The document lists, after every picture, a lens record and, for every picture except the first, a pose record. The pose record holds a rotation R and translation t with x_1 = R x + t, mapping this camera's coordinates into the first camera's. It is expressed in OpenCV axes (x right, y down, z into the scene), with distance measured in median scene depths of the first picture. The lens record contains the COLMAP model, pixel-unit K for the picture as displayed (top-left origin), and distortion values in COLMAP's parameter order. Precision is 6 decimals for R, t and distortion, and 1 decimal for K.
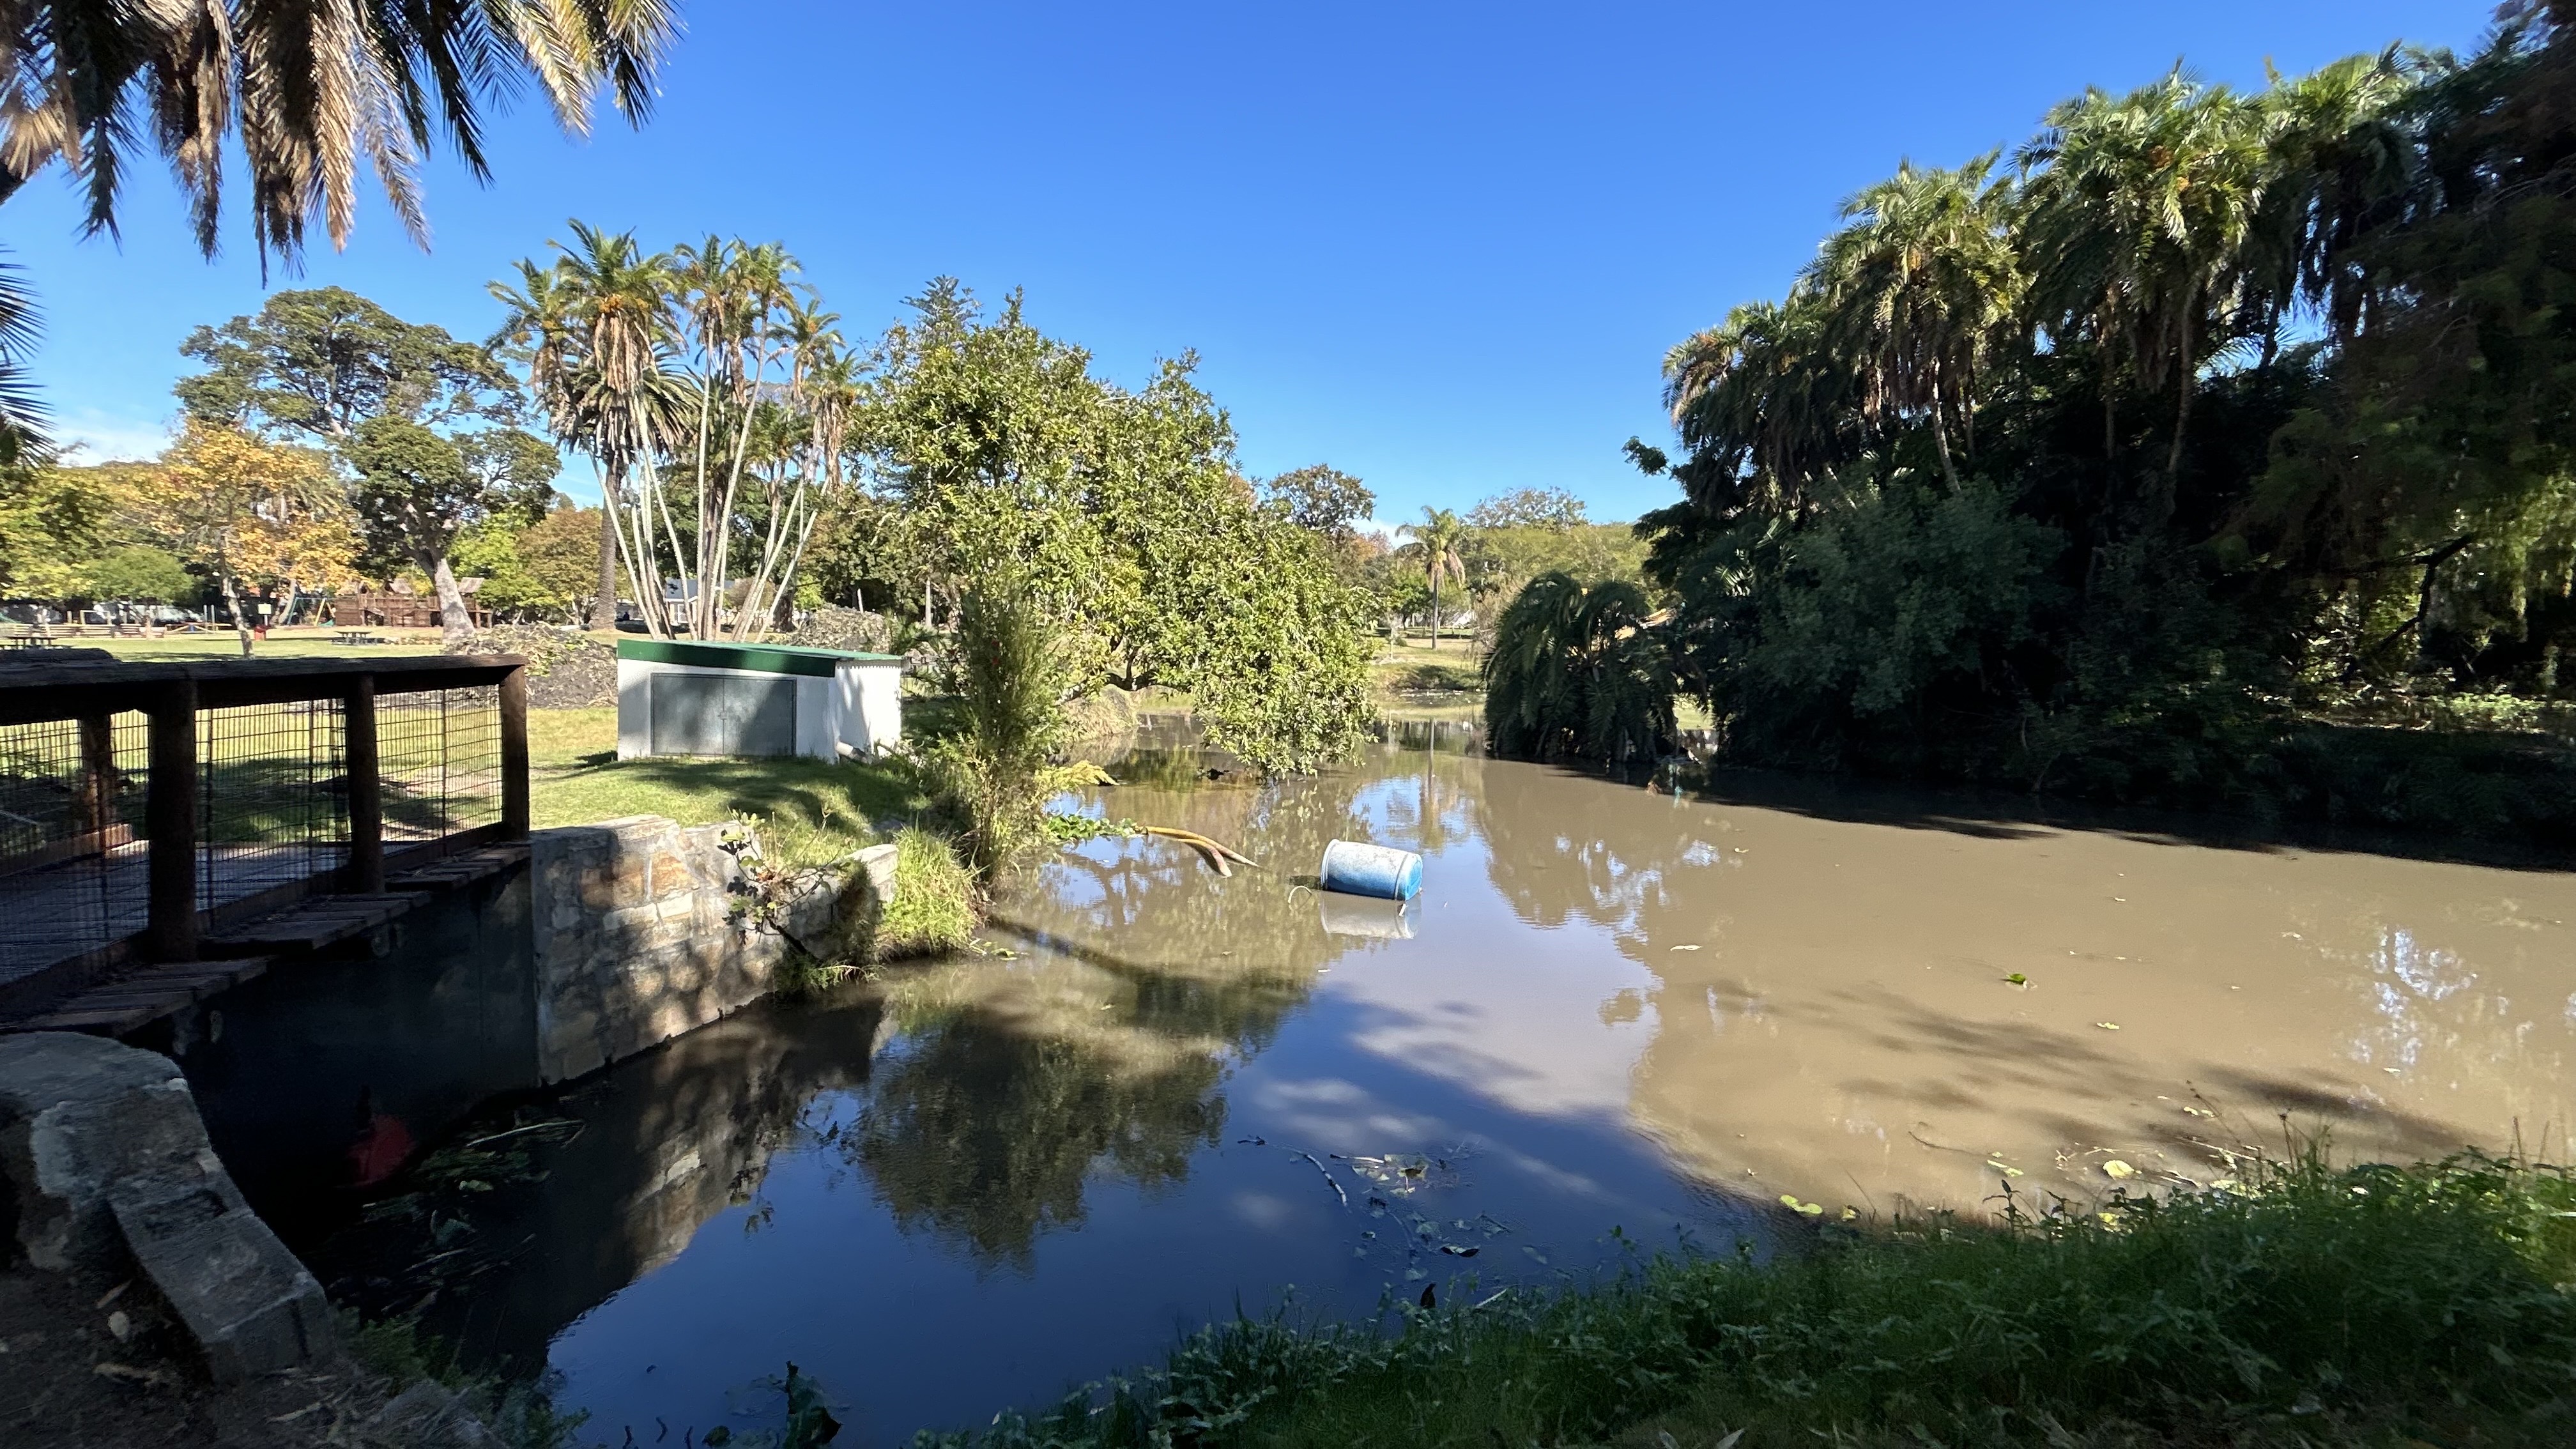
lens RADIAL K [[1039.7, 0, 1271.6], [0, 1039.7, 725.9], [0, 0, 1]] dist [-0.001608, 0.001082]
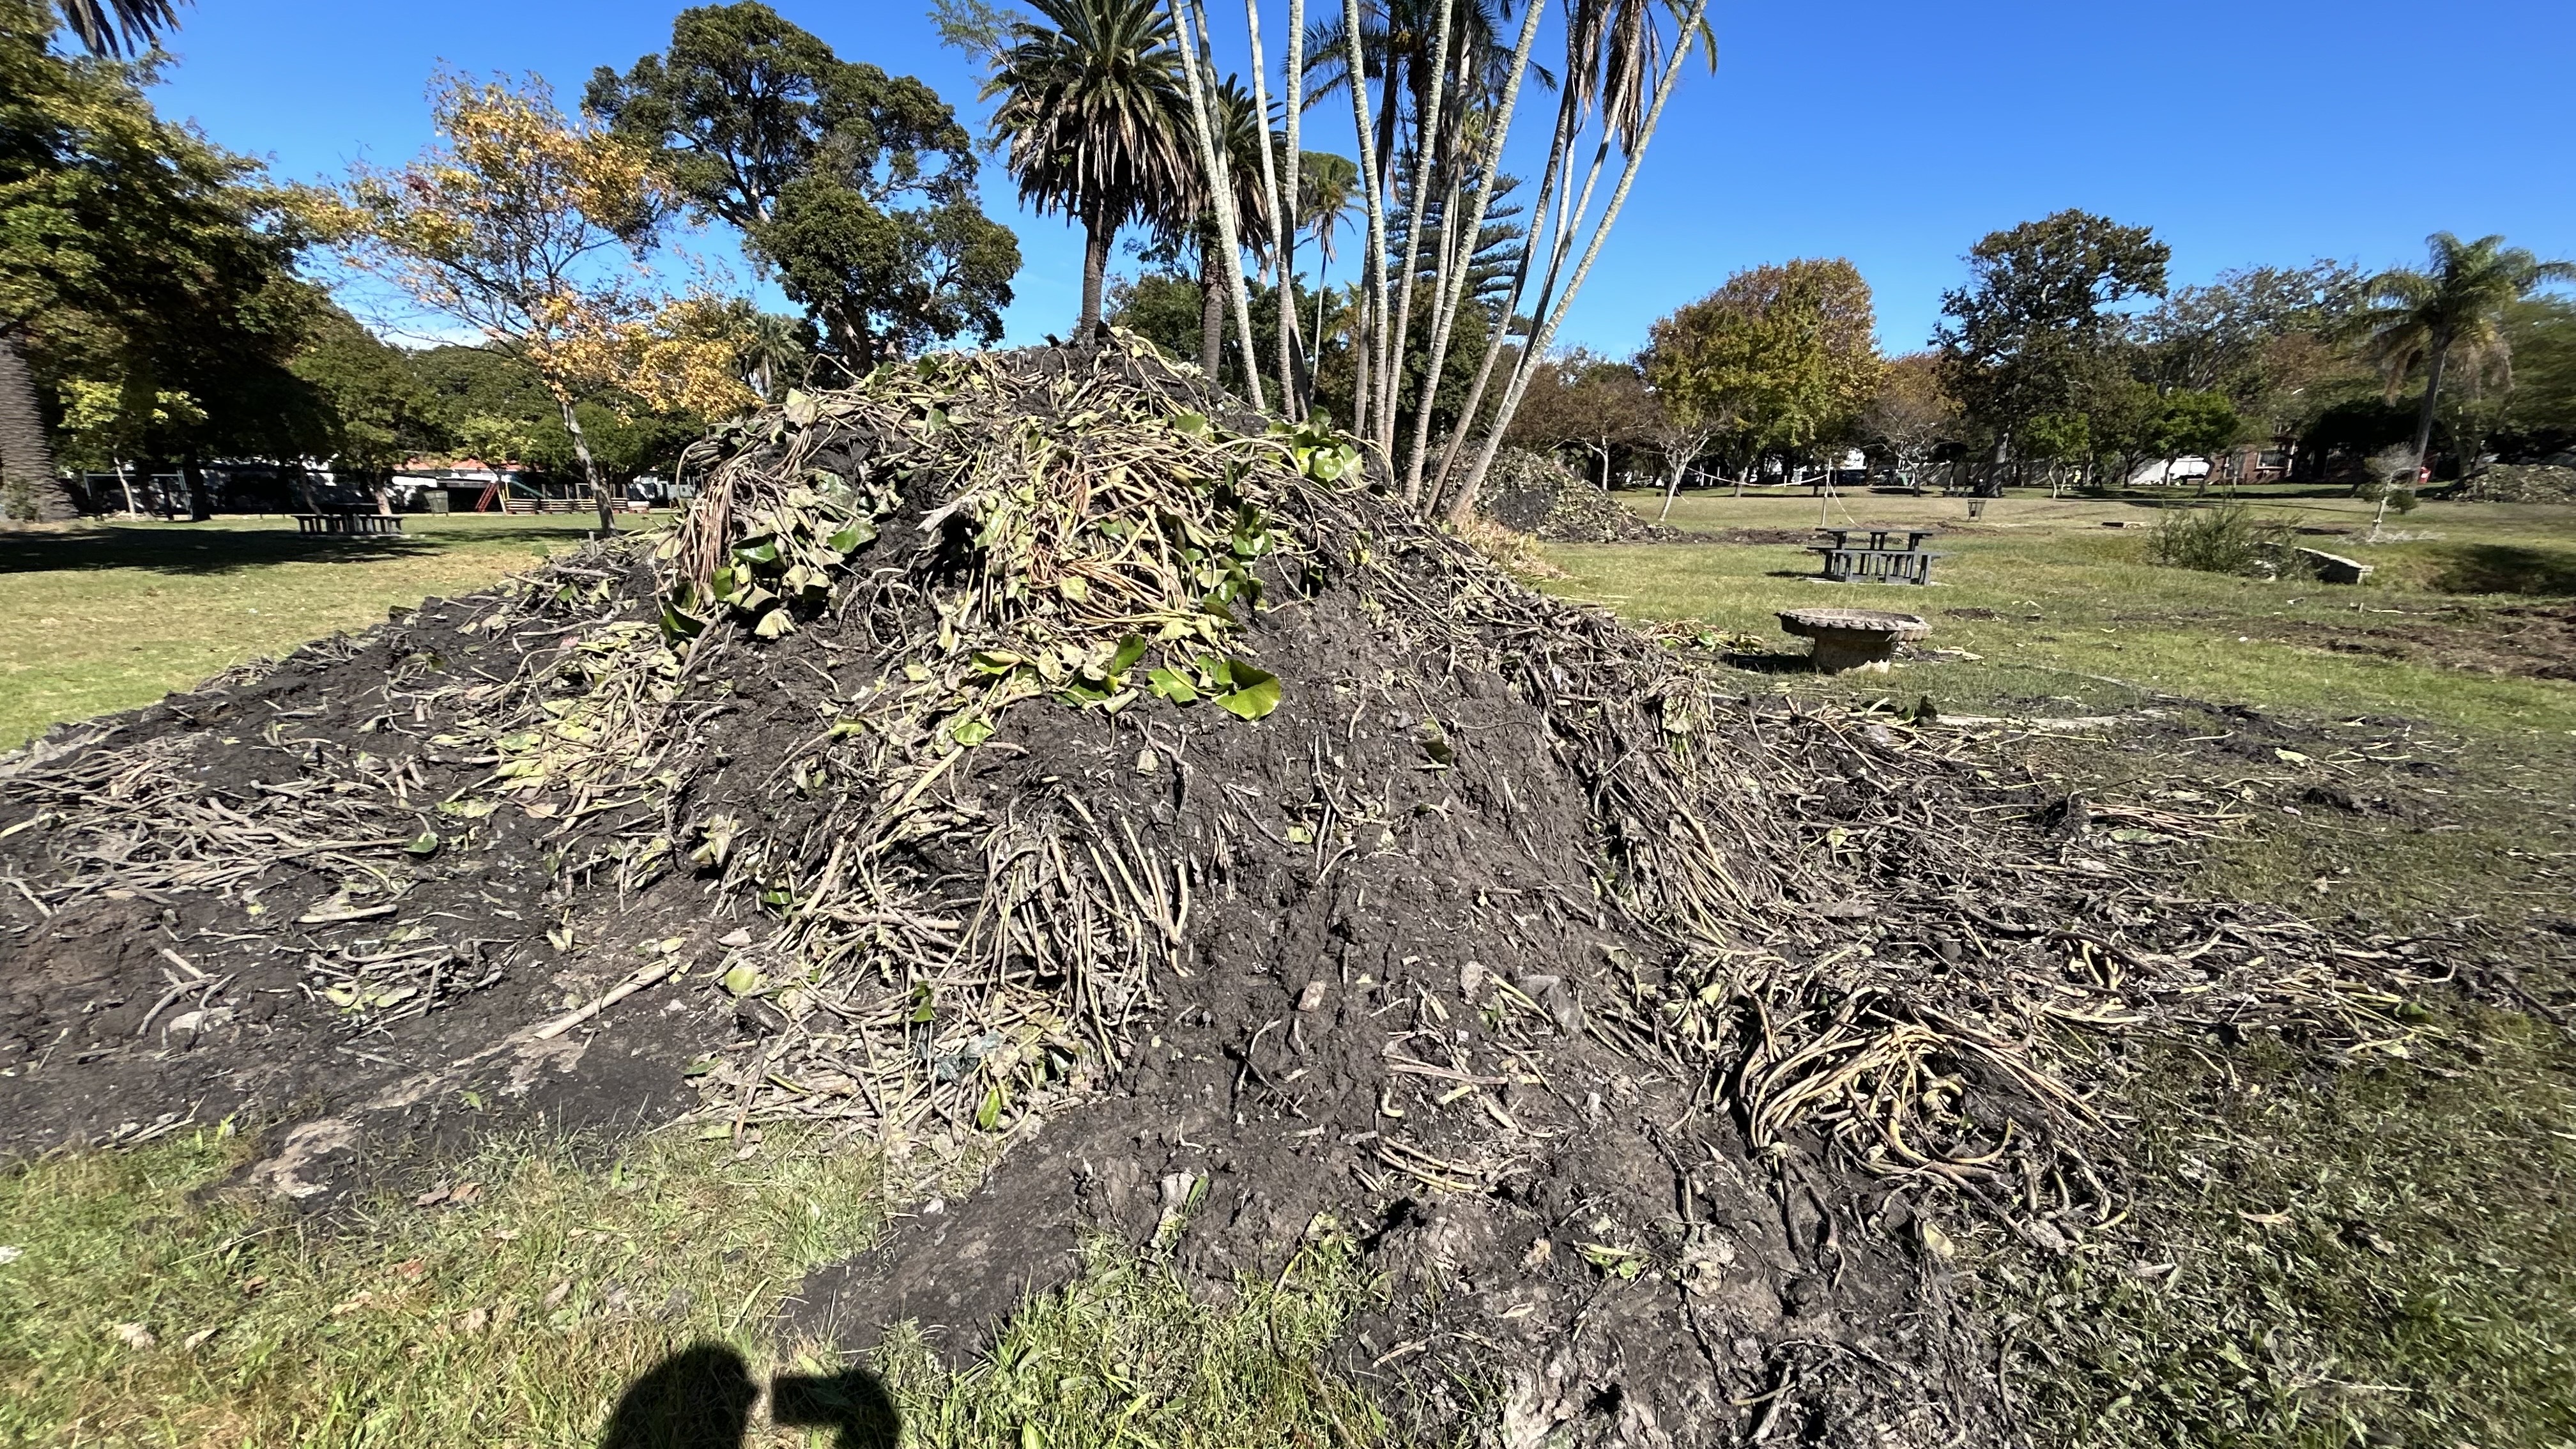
lens RADIAL K [[1039.7, 0, 1292.3], [0, 1039.7, 725.1], [0, 0, 1]] dist [-0.001608, 0.001082]
pose [[0.945234, 0.070354, -0.318722, -0.396584], [-0.027306, 0.990115, 0.137573, -0.052662], [0.325250, -0.121336, 0.937811, 0.544063]]
